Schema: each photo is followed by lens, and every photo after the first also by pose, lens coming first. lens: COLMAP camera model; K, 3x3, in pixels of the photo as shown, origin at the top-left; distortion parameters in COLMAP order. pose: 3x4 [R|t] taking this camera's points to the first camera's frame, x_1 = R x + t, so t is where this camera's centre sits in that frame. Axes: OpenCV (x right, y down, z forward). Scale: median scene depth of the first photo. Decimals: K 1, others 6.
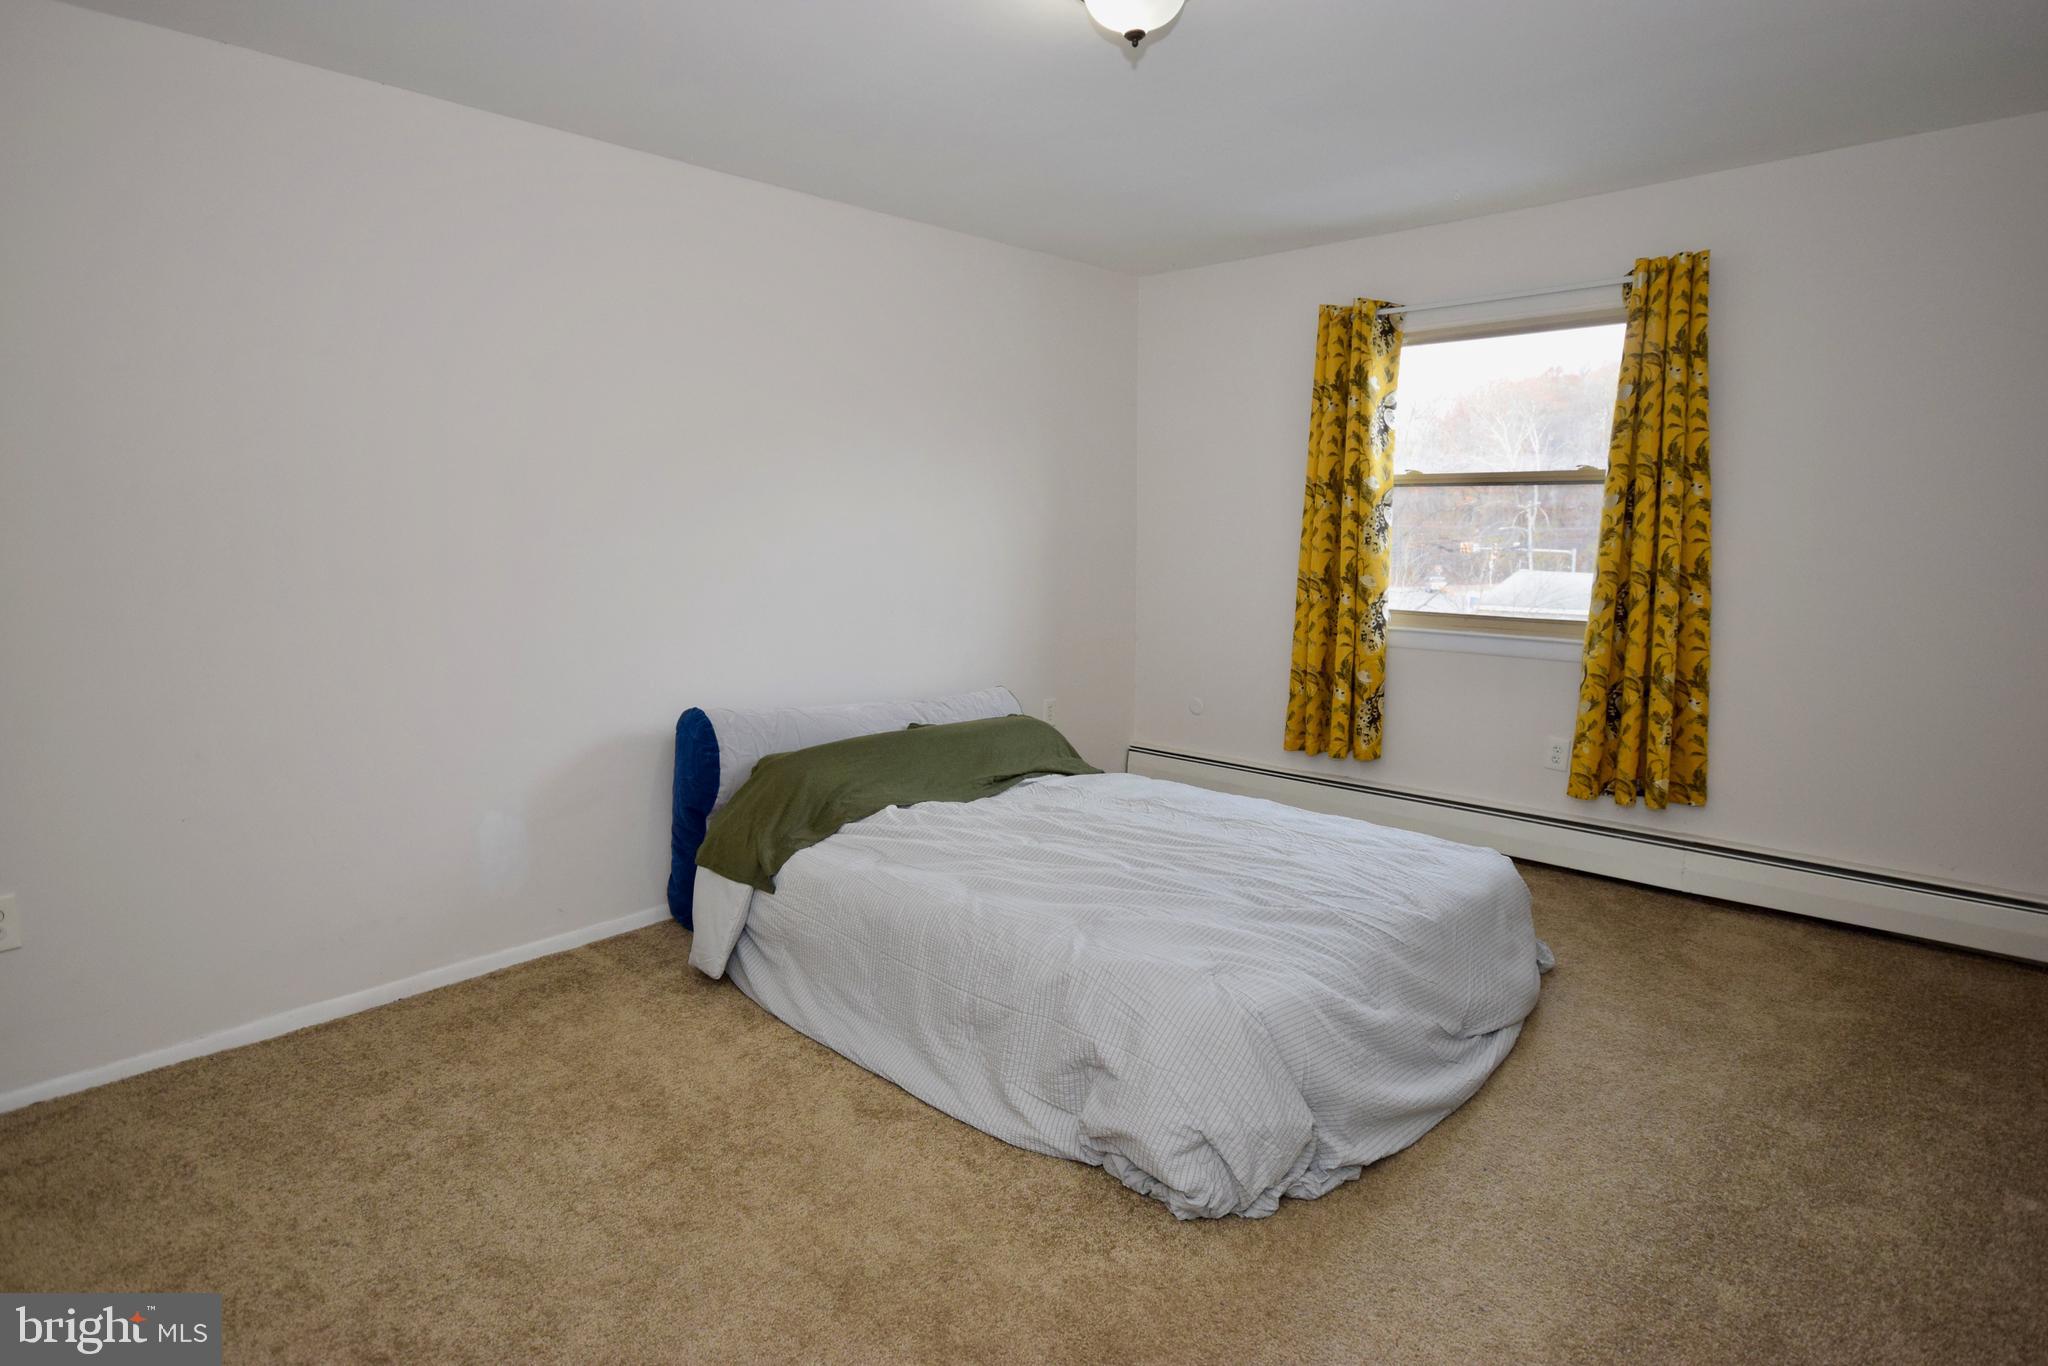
lens RADIAL K [[1121.5, 0, 1032.3], [0, 1121.5, 677.3], [0, 0, 1]] dist [0.002401, 0.019506]
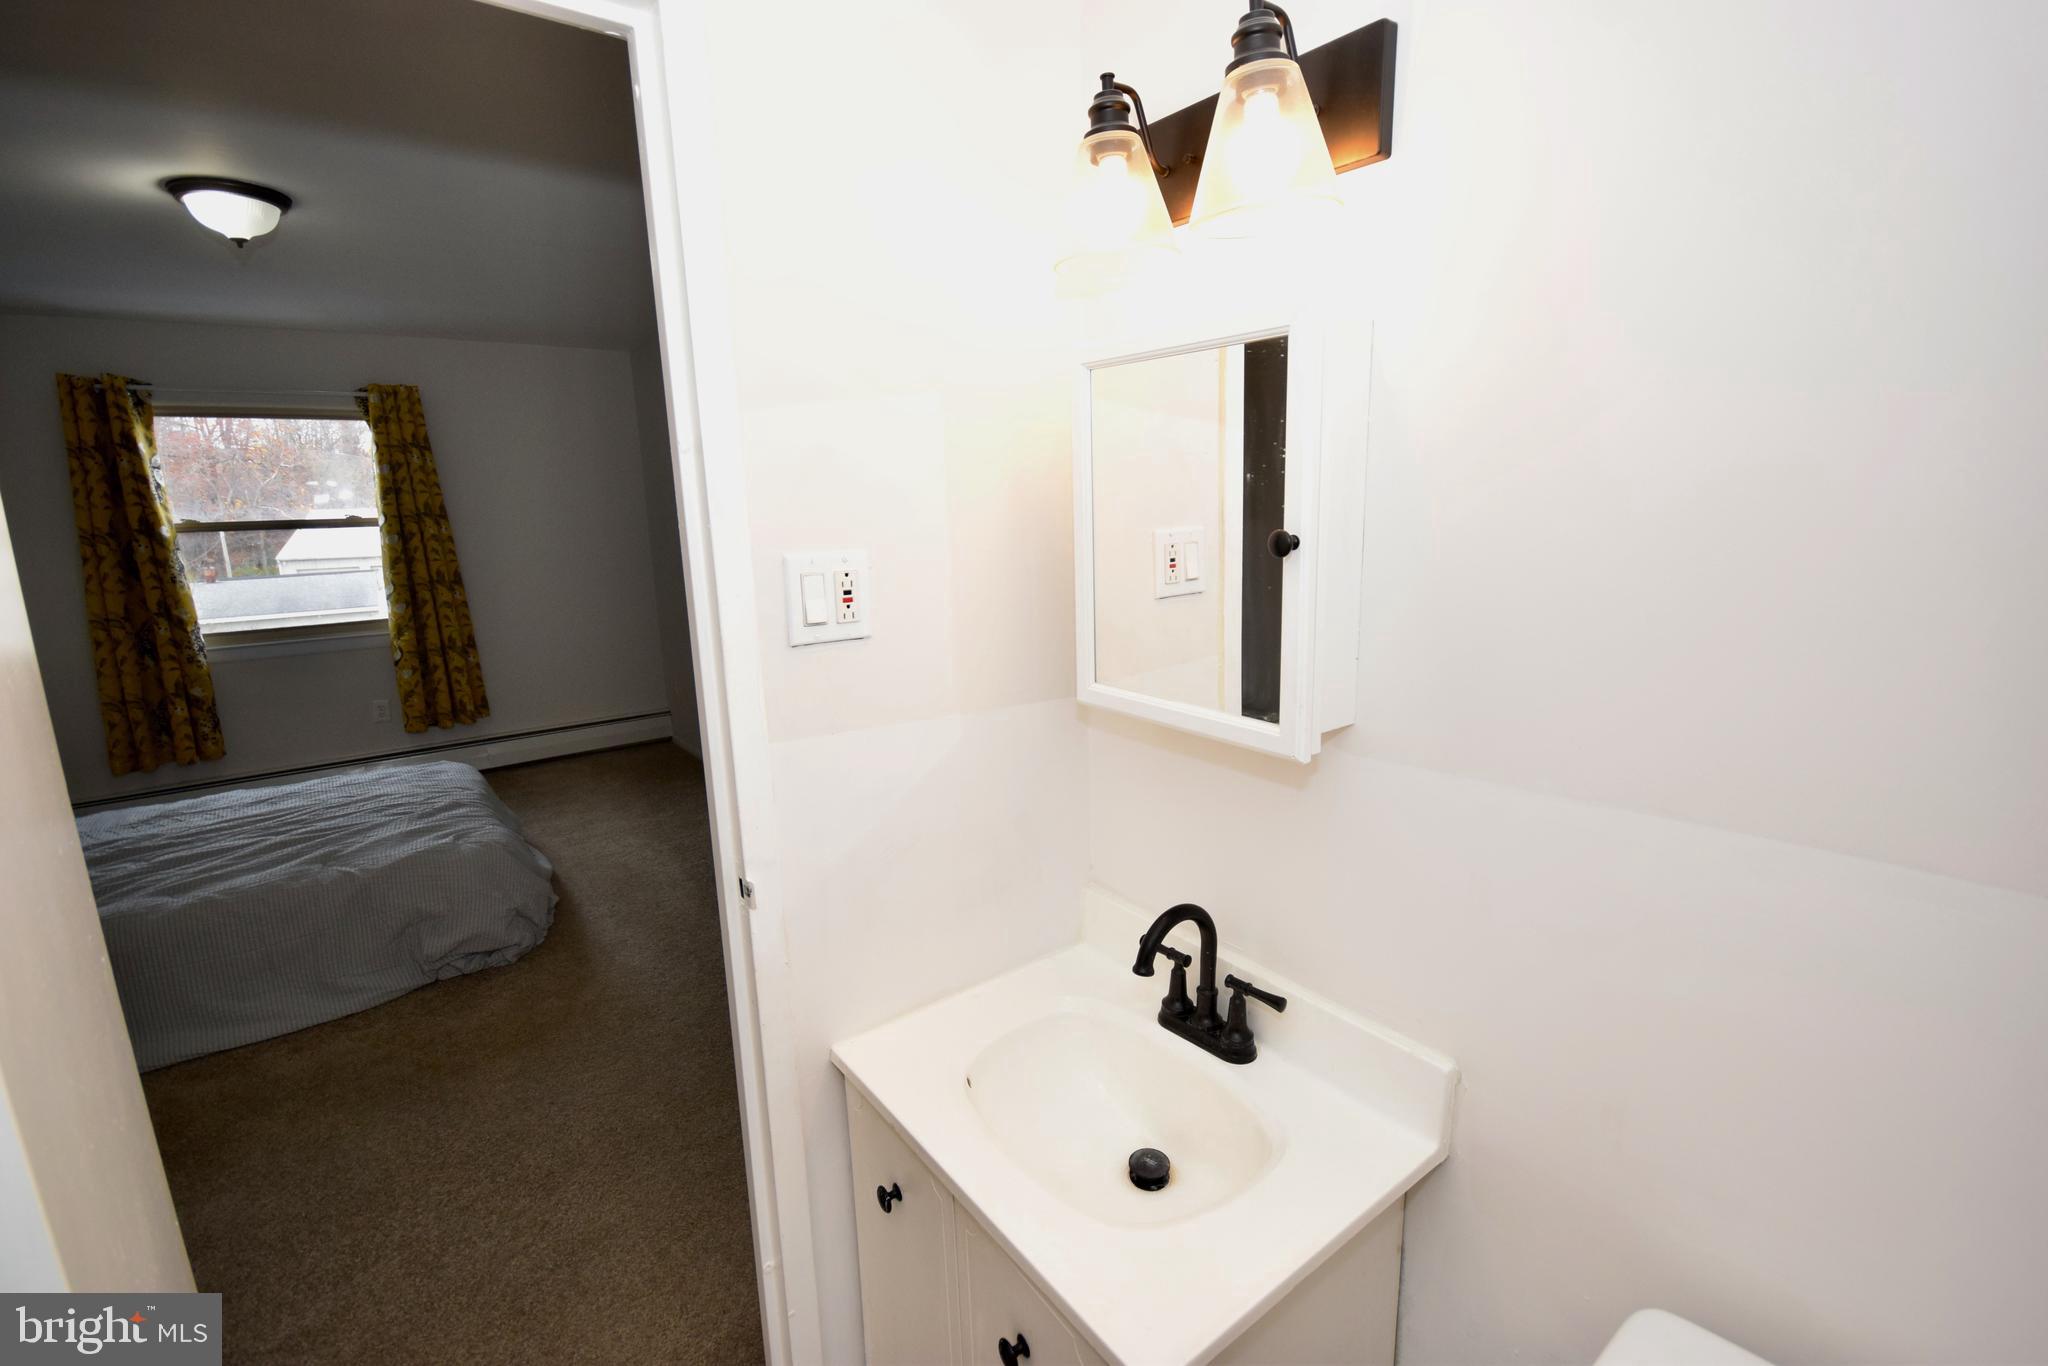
lens RADIAL K [[888.3, 0, 1031.3], [0, 888.3, 675.6], [0, 0, 1]] dist [0.019926, -0.018330]
pose [[0.180530, -0.195130, 0.964019, -0.537149], [0.167135, 0.971955, 0.165437, -0.030598], [-0.969265, 0.131255, 0.208080, -0.079896]]
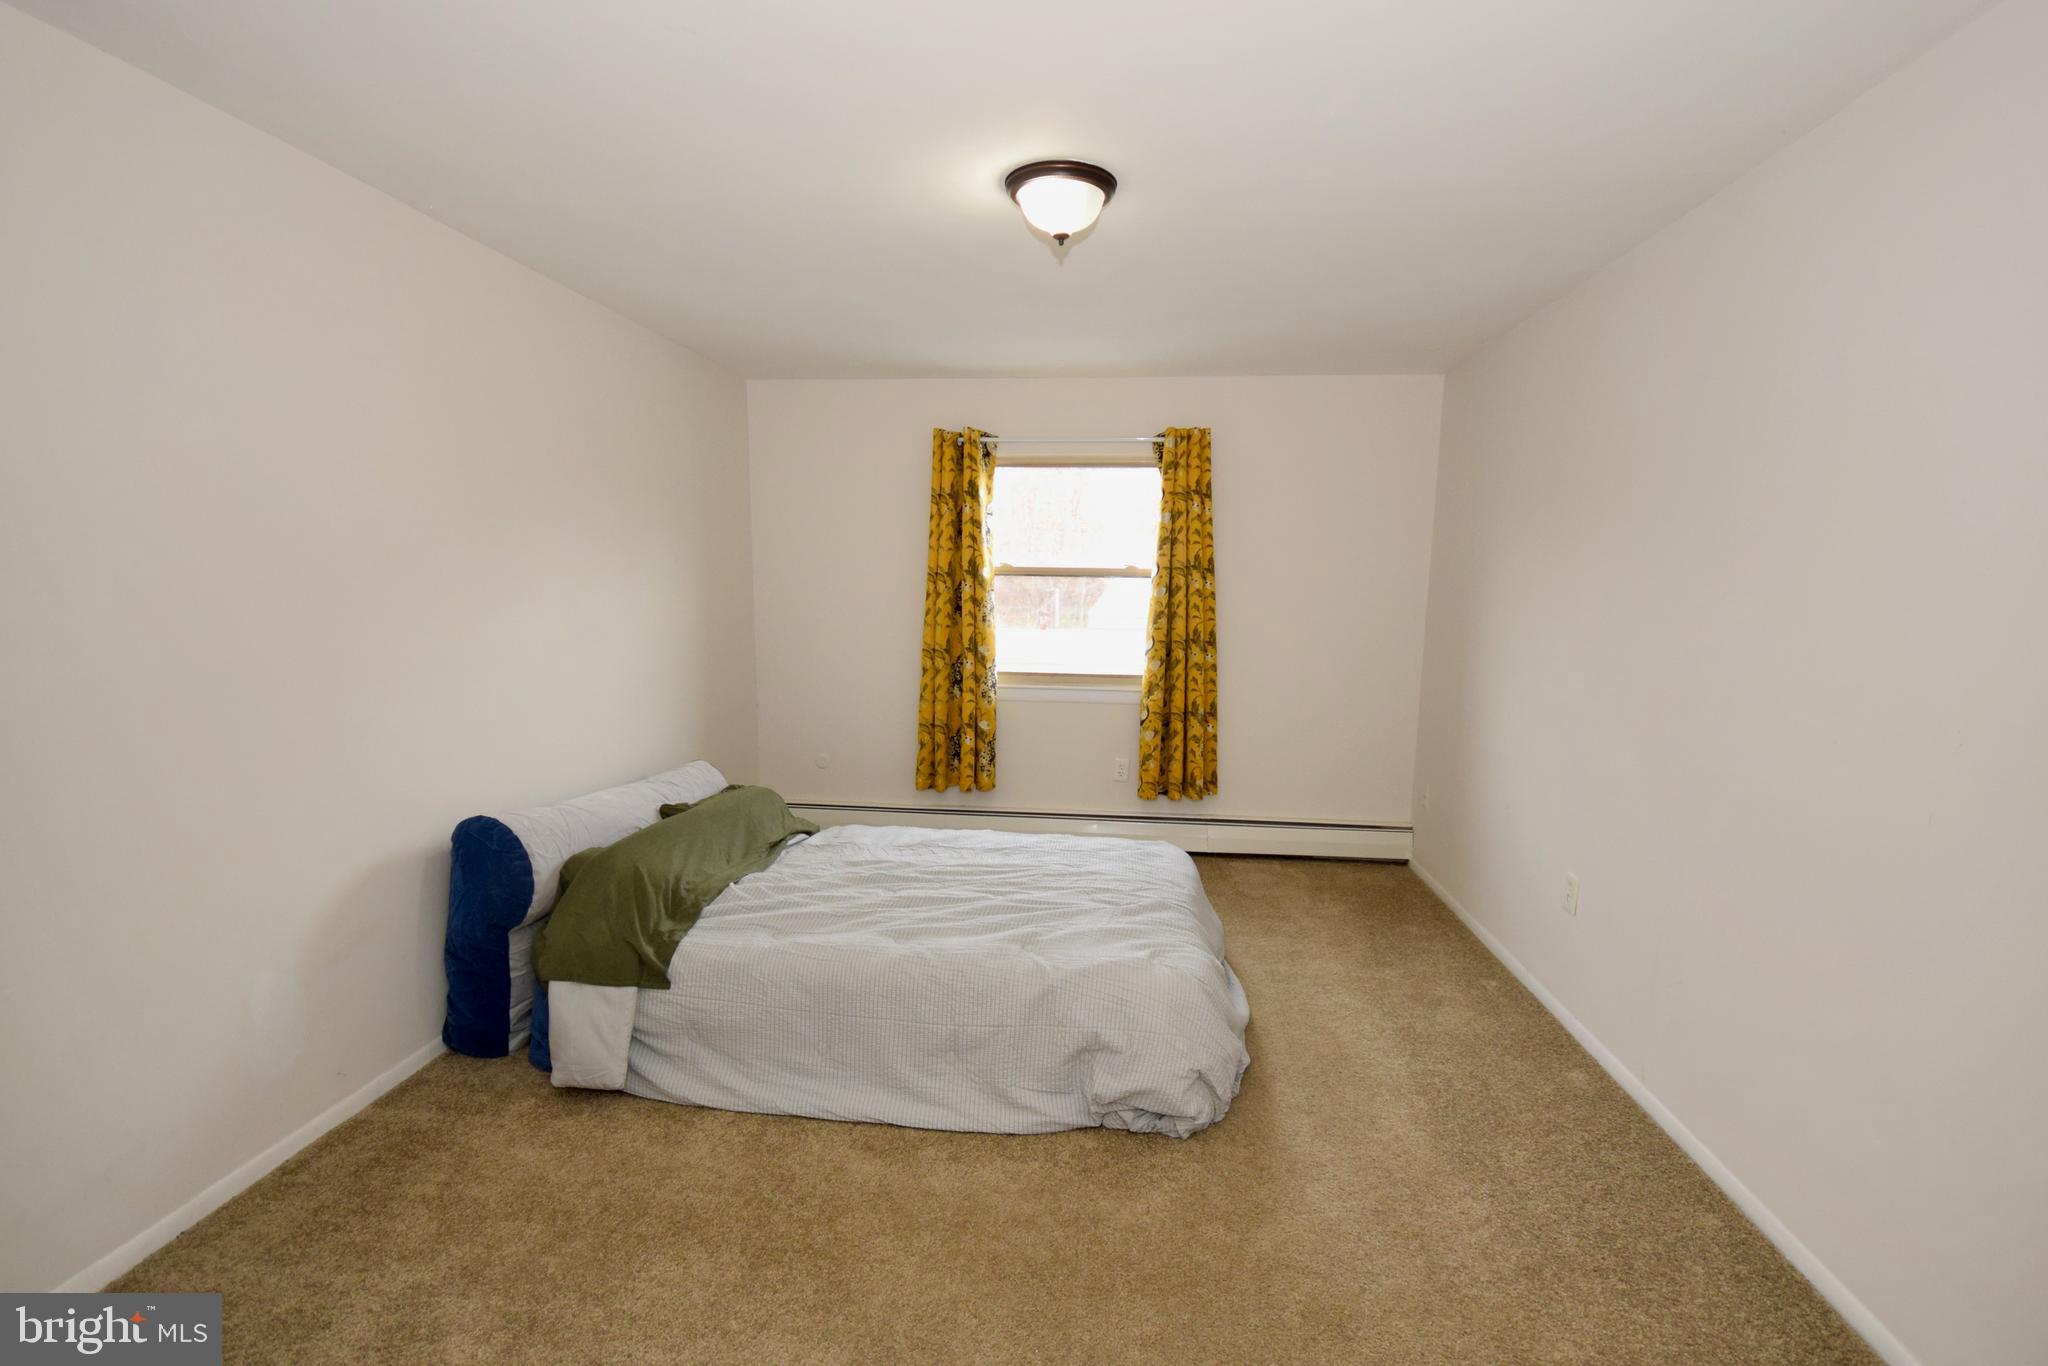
lens RADIAL K [[978.1, 0, 1041.1], [0, 978.1, 729.0], [0, 0, 1]] dist [-0.003452, -0.000090]
pose [[0.802250, -0.076927, 0.592011, -0.361151], [0.070227, 0.996938, 0.034377, -0.034629], [-0.592843, 0.013996, 0.805196, 0.078408]]
